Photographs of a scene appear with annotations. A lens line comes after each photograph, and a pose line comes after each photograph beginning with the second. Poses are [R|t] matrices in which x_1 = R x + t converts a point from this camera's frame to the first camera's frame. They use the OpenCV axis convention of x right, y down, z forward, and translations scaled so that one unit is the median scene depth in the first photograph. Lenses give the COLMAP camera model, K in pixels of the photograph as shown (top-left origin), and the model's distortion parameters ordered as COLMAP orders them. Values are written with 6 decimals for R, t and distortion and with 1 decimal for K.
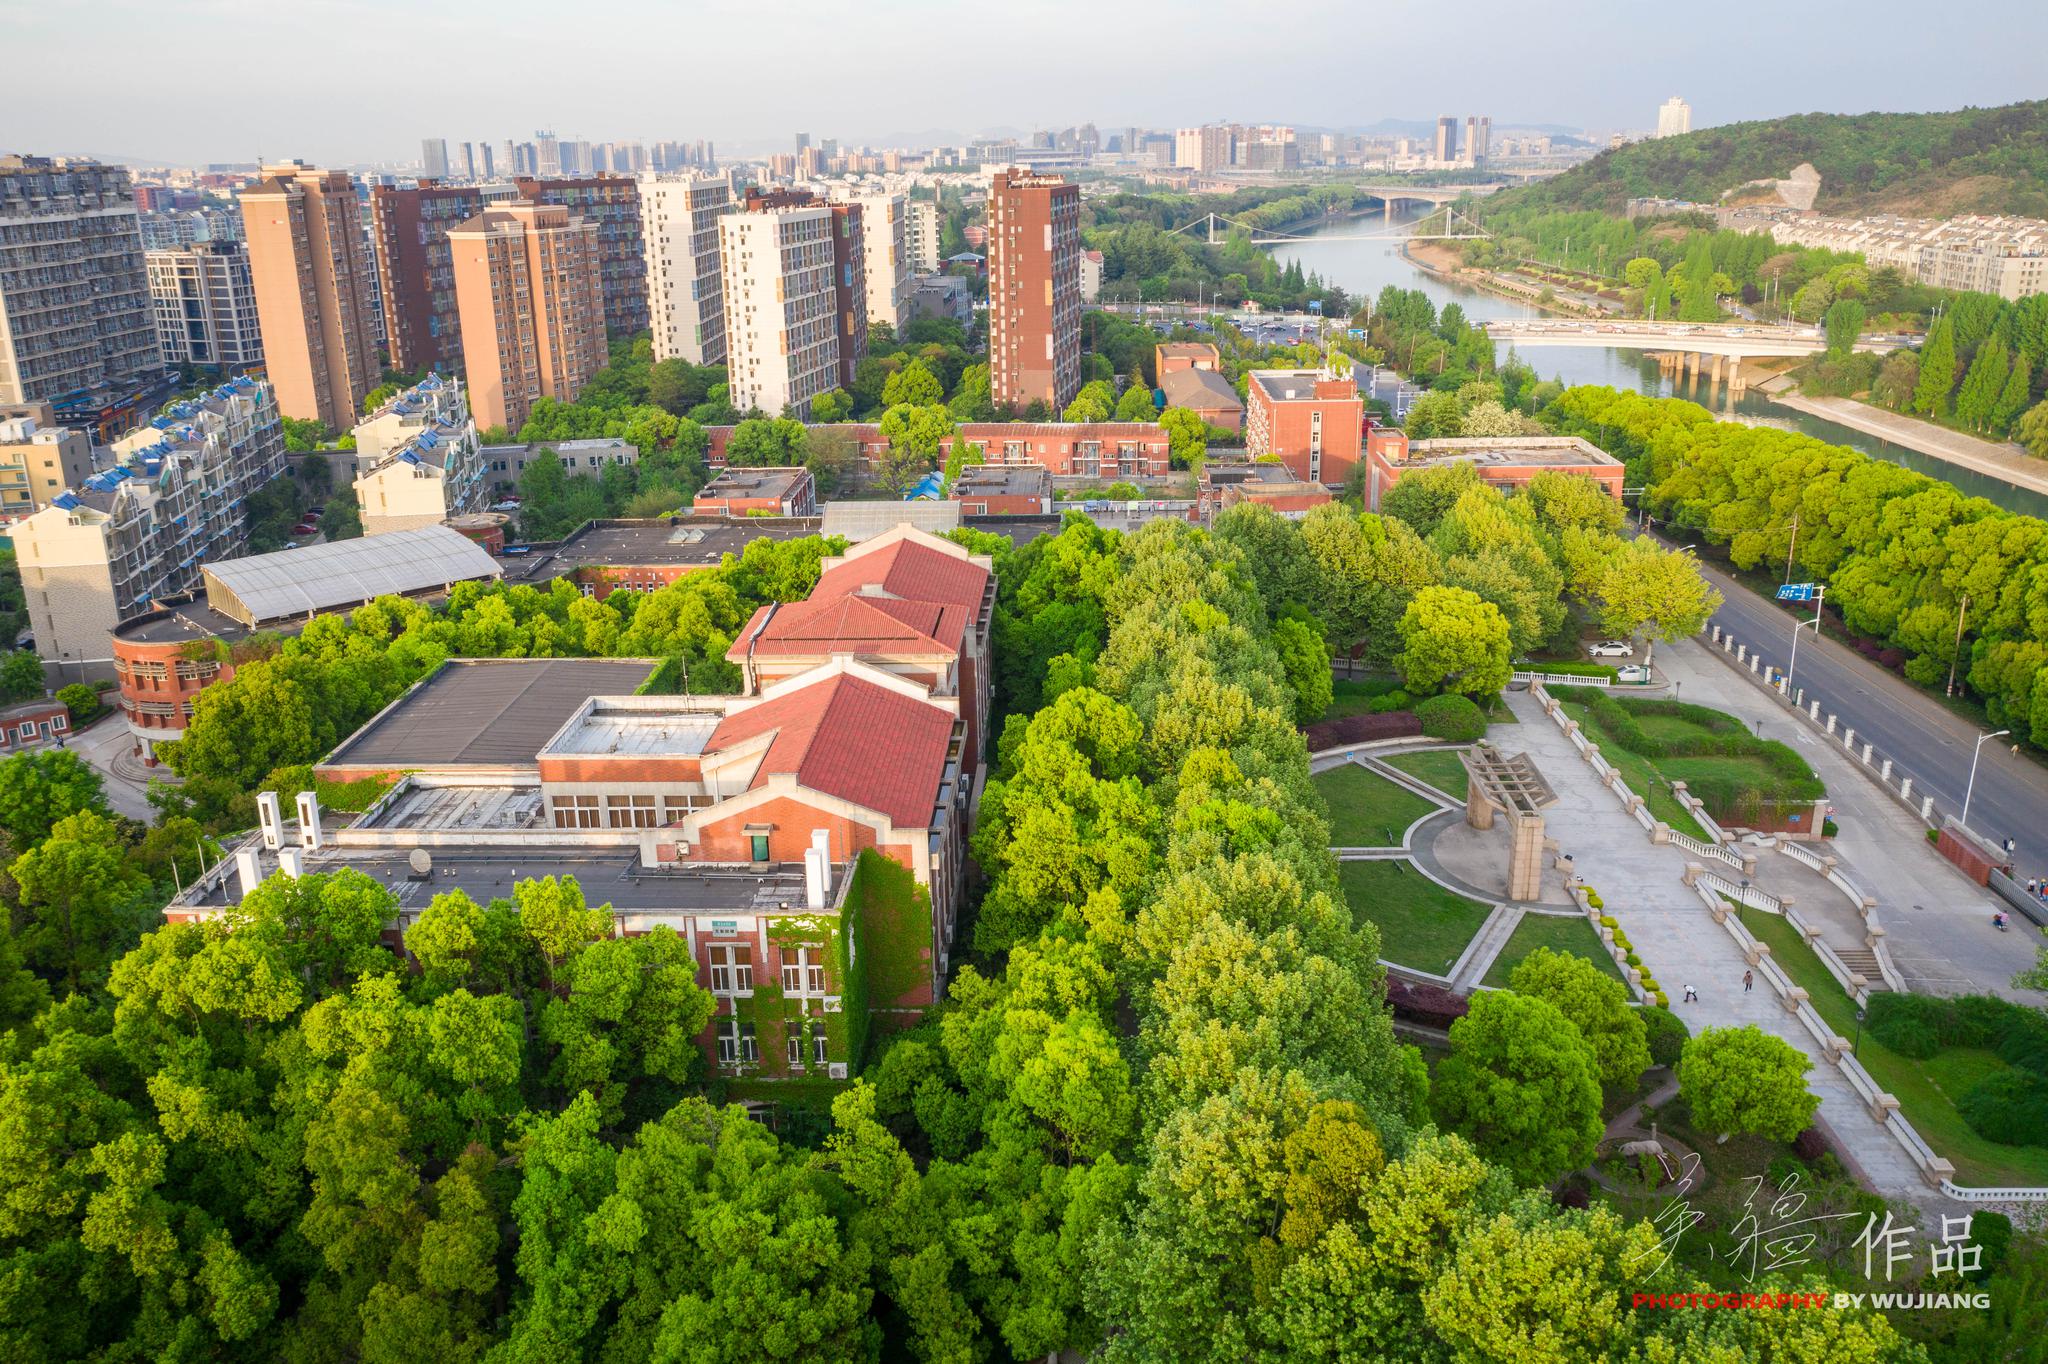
lens RADIAL K [[1701.5, 0, 1024.0], [0, 1701.5, 682.0], [0, 0, 1]] dist [-0.005326, 0.002516]
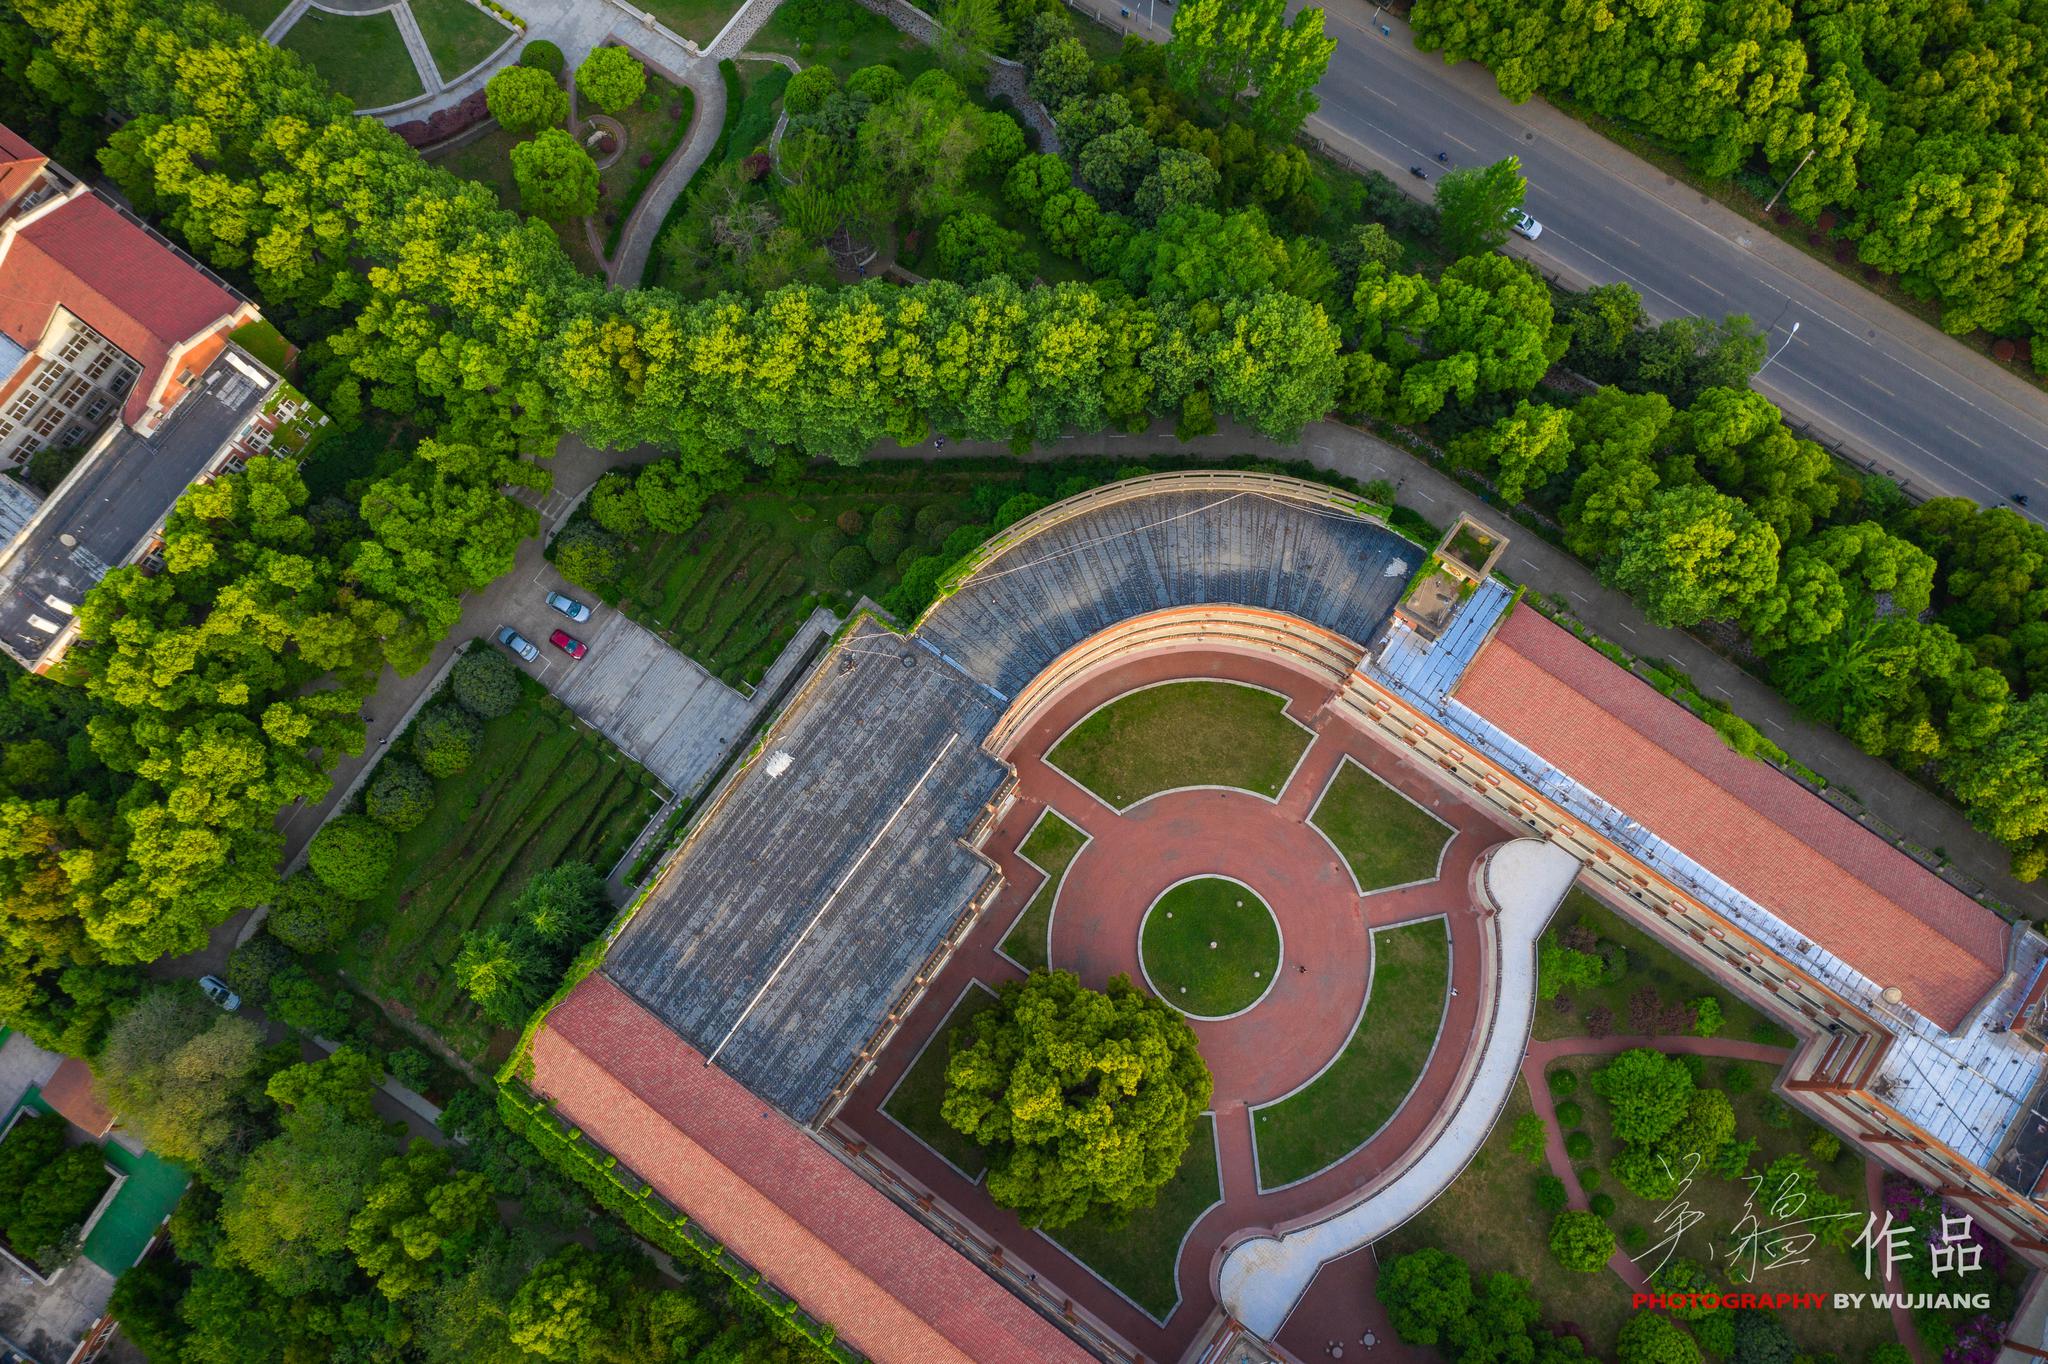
lens RADIAL K [[1701.5, 0, 1024.0], [0, 1701.5, 682.0], [0, 0, 1]] dist [-0.005326, 0.002516]
pose [[0.557100, -0.809530, 0.185205, -0.258987], [0.309557, 0.409380, 0.858244, -1.035609], [-0.770593, -0.420796, 0.478661, -0.639427]]
